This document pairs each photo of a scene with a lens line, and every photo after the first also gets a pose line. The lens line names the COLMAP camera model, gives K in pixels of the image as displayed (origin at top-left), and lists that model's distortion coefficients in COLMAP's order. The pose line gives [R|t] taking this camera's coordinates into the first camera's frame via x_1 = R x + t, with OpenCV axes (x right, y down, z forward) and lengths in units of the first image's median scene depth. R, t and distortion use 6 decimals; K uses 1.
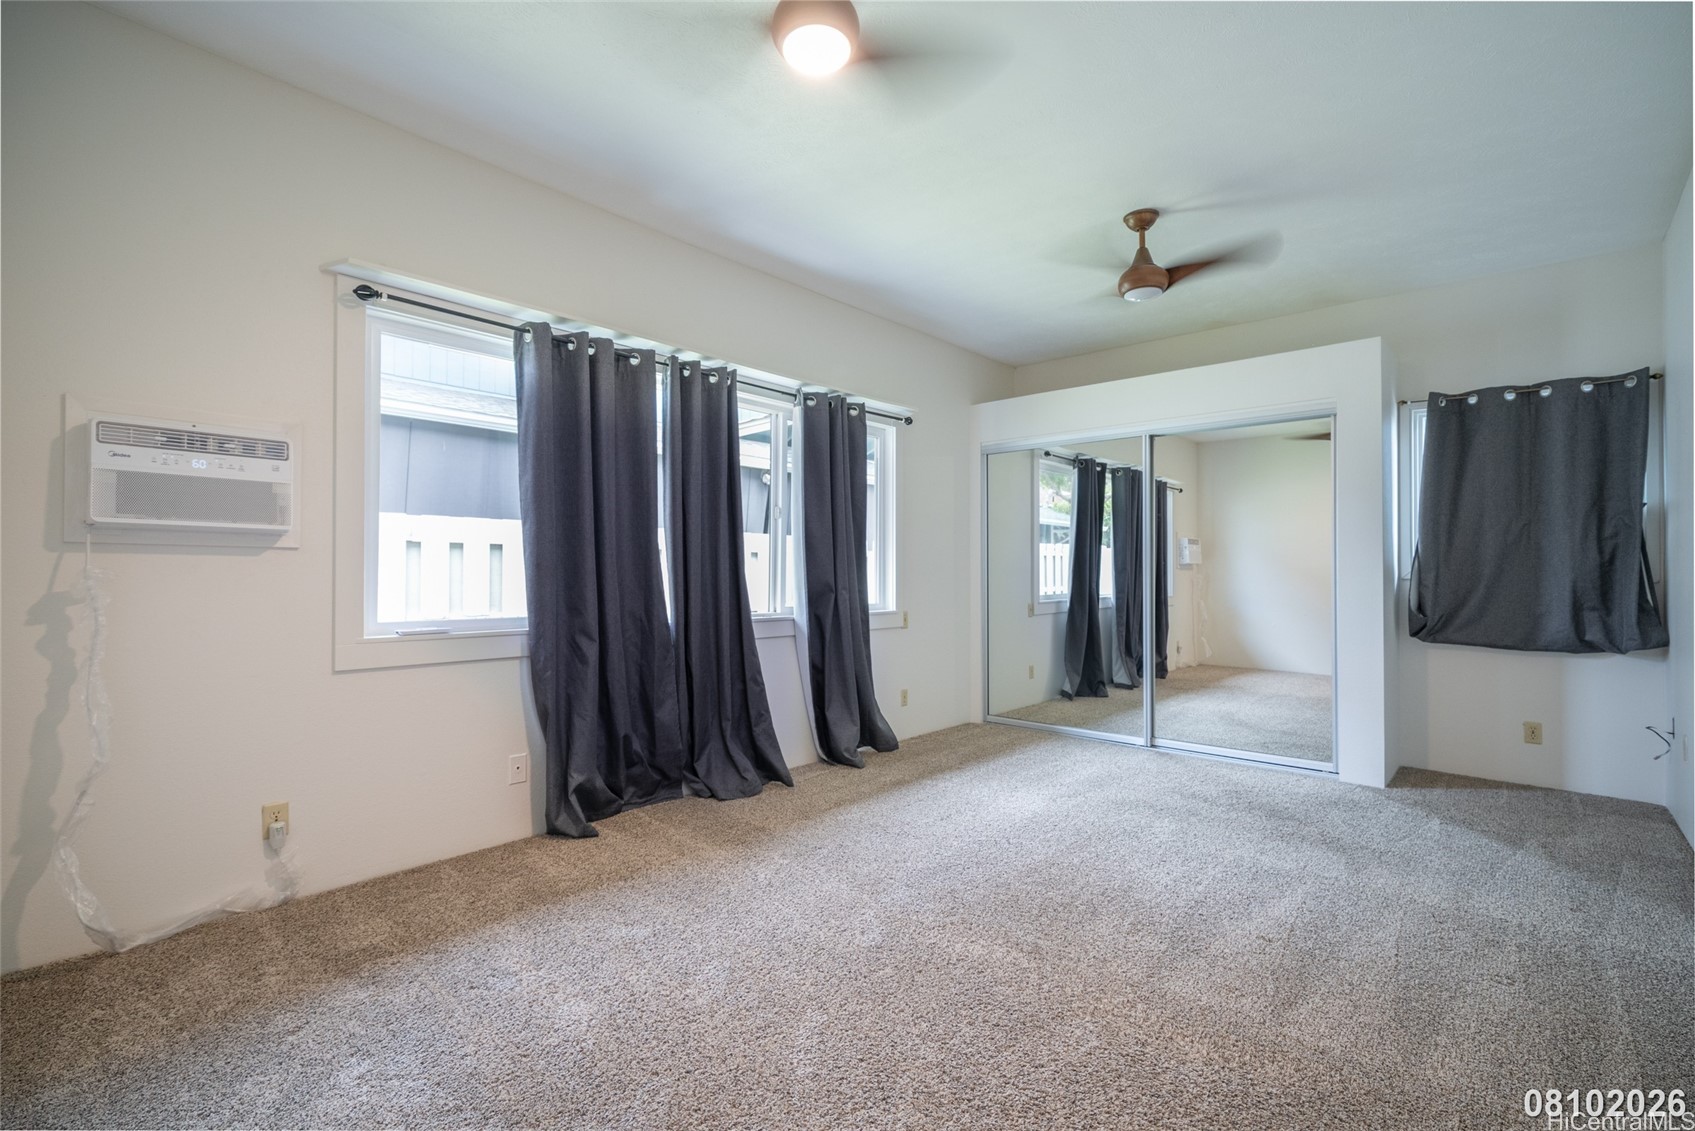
lens RADIAL K [[761.7, 0, 847.5], [0, 761.7, 565.5], [0, 0, 1]] dist [0.000048, 0.000024]
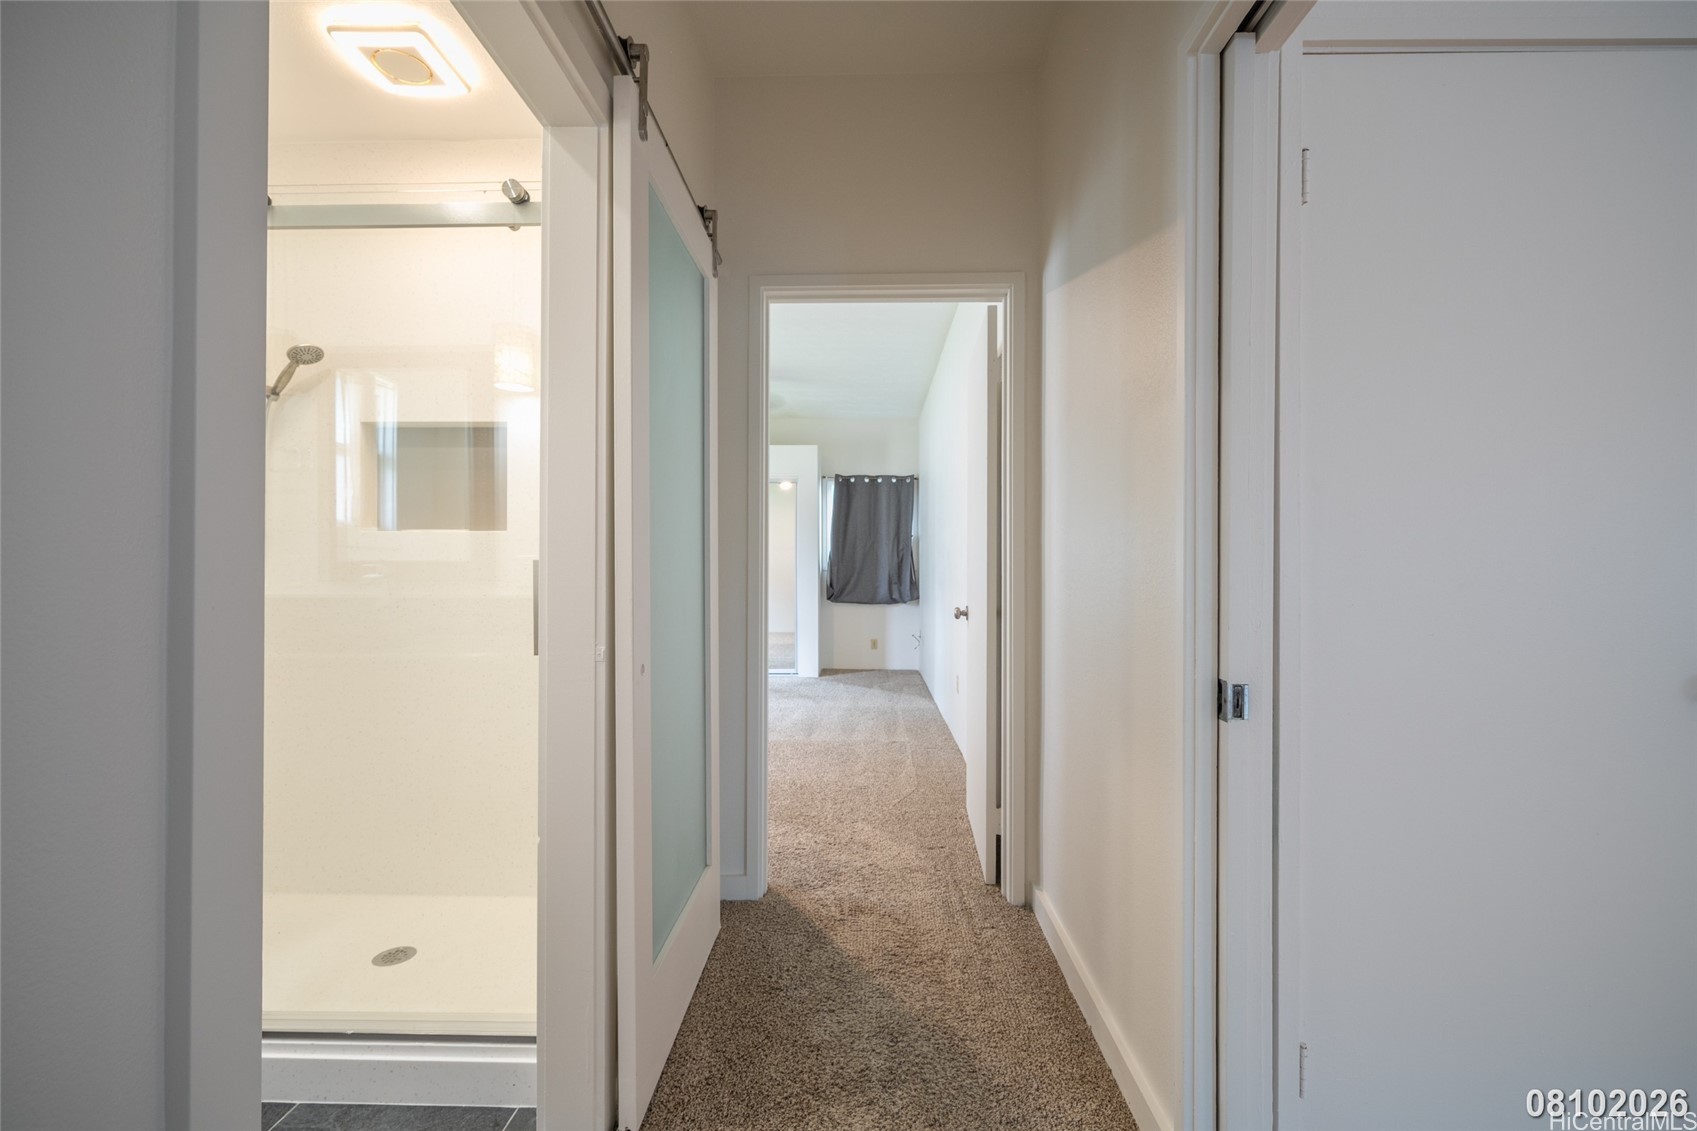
lens RADIAL K [[734.9, 0, 848.5], [0, 734.9, 565.5], [0, 0, 1]] dist [0.000164, -0.000158]
pose [[0.757654, 0.000581, 0.652656, -0.461772], [-0.004816, 0.999977, 0.004700, -0.002515], [-0.652639, -0.006704, 0.757640, -0.470915]]
